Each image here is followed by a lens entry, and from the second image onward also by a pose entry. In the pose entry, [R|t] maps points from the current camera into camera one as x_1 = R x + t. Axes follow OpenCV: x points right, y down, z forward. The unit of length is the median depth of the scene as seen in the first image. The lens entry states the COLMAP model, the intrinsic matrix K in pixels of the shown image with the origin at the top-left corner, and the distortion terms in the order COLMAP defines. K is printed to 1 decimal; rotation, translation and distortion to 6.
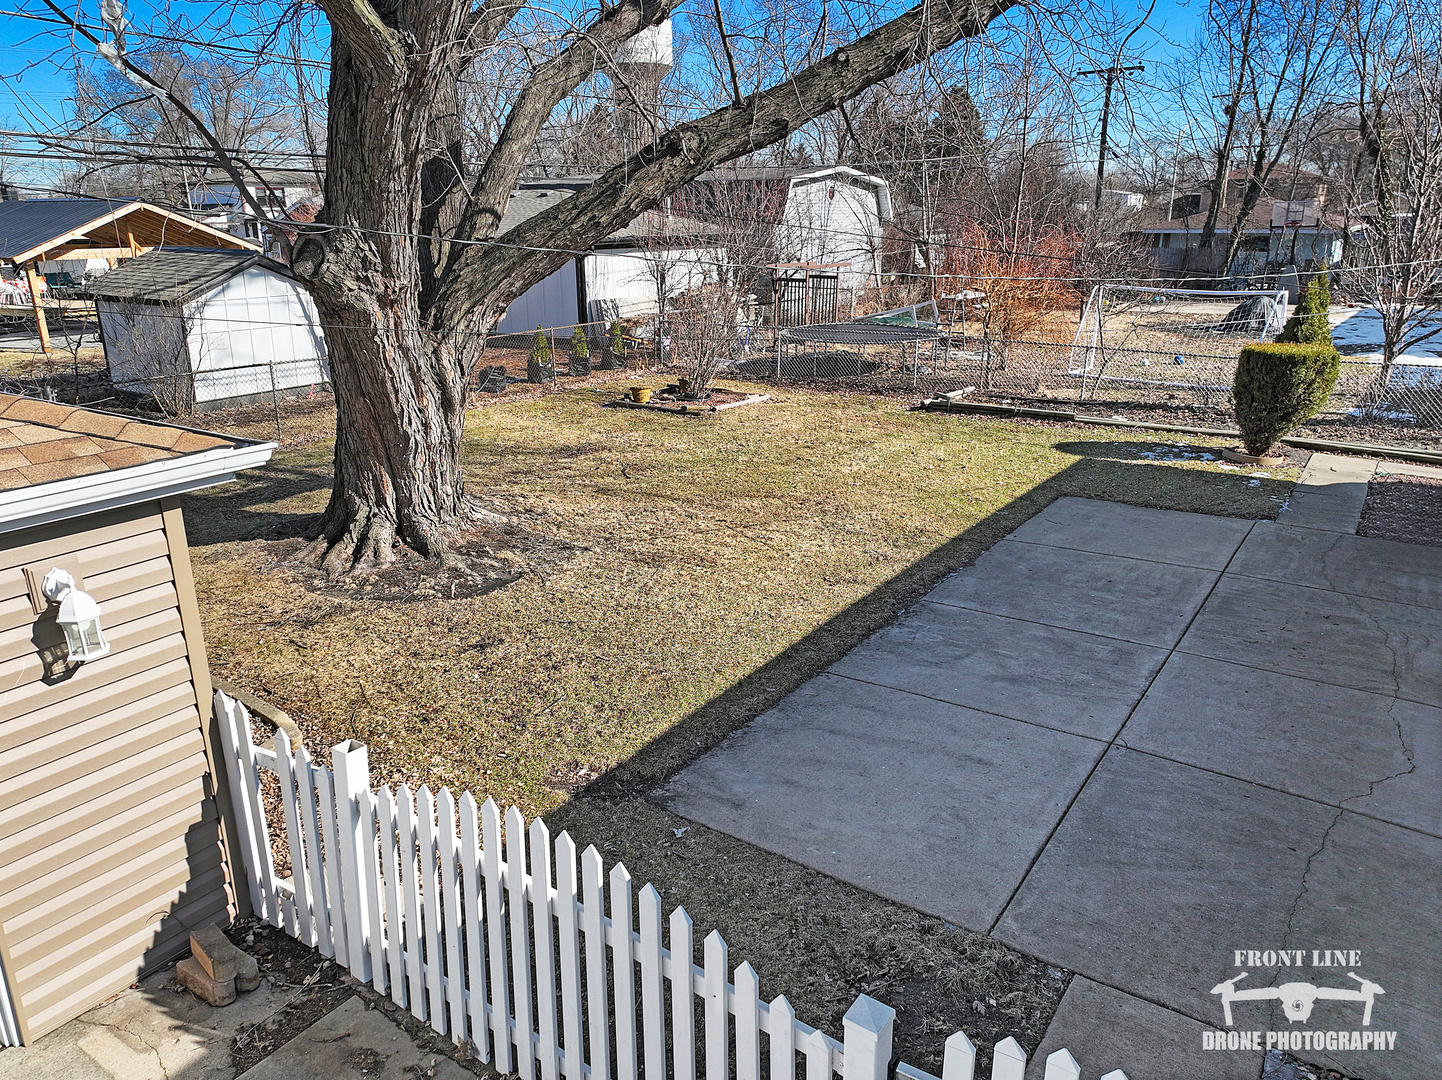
lens RADIAL K [[1013.0, 0, 722.6], [0, 1013.0, 539.8], [0, 0, 1]] dist [0.013503, 0.000282]
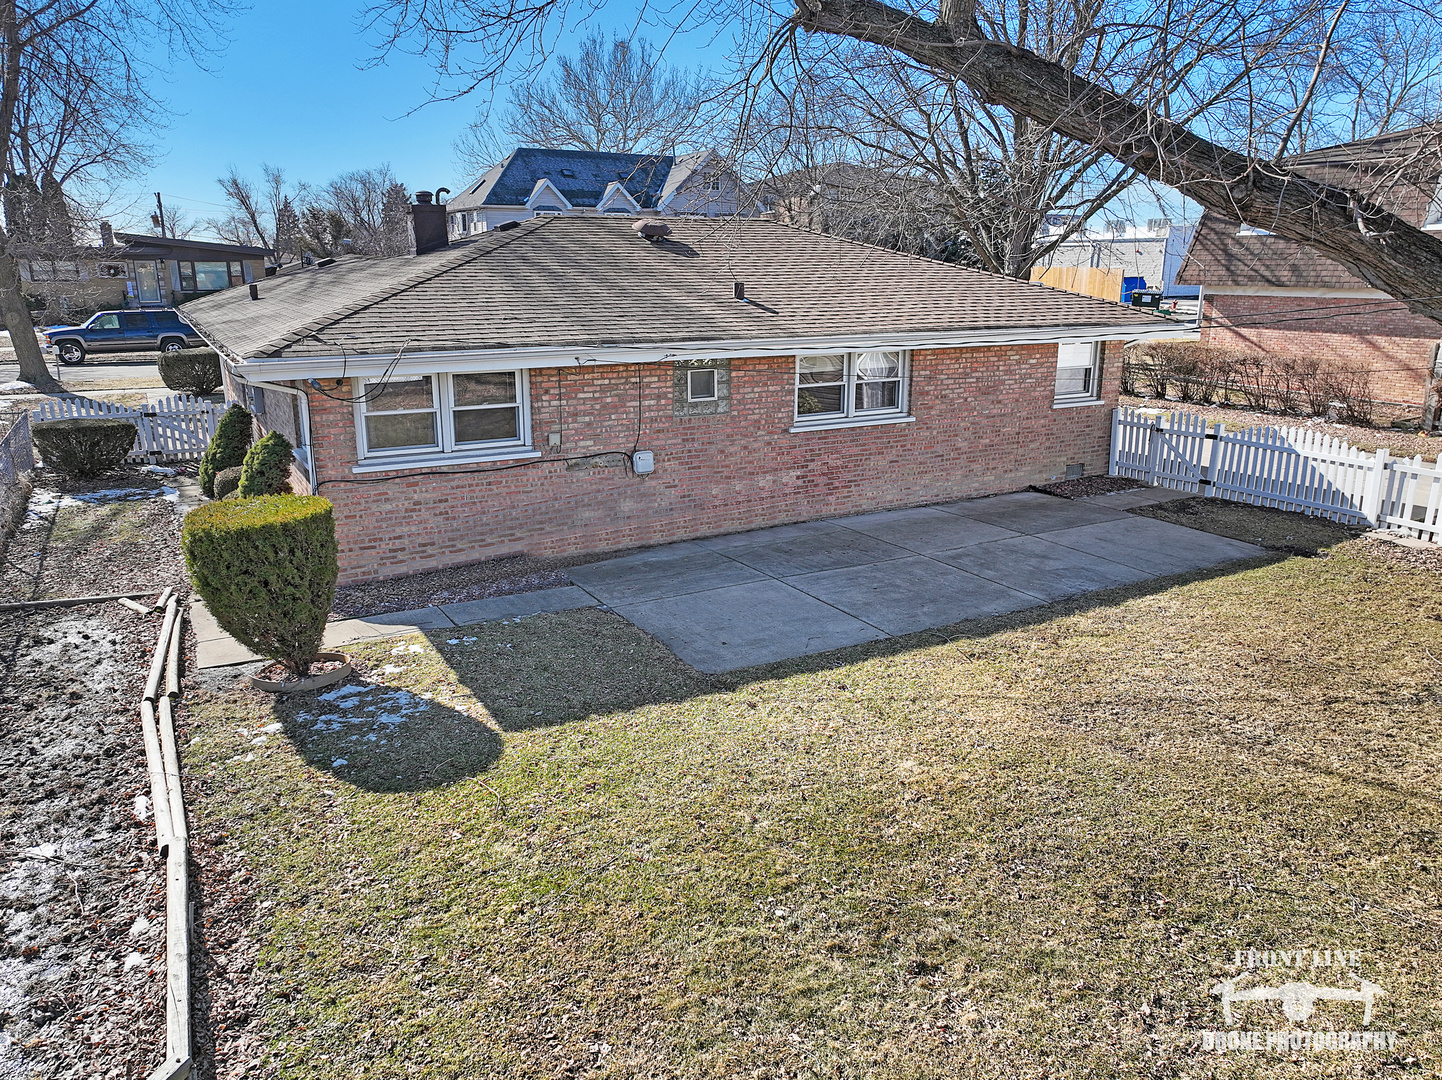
lens RADIAL K [[1013.0, 0, 720.6], [0, 1013.0, 537.8], [0, 0, 1]] dist [0.013503, 0.000282]
pose [[-0.892815, -0.109398, 0.436937, 0.024309], [0.144437, 0.849295, 0.507776, -0.647917], [-0.426638, 0.516460, -0.742462, 1.934988]]
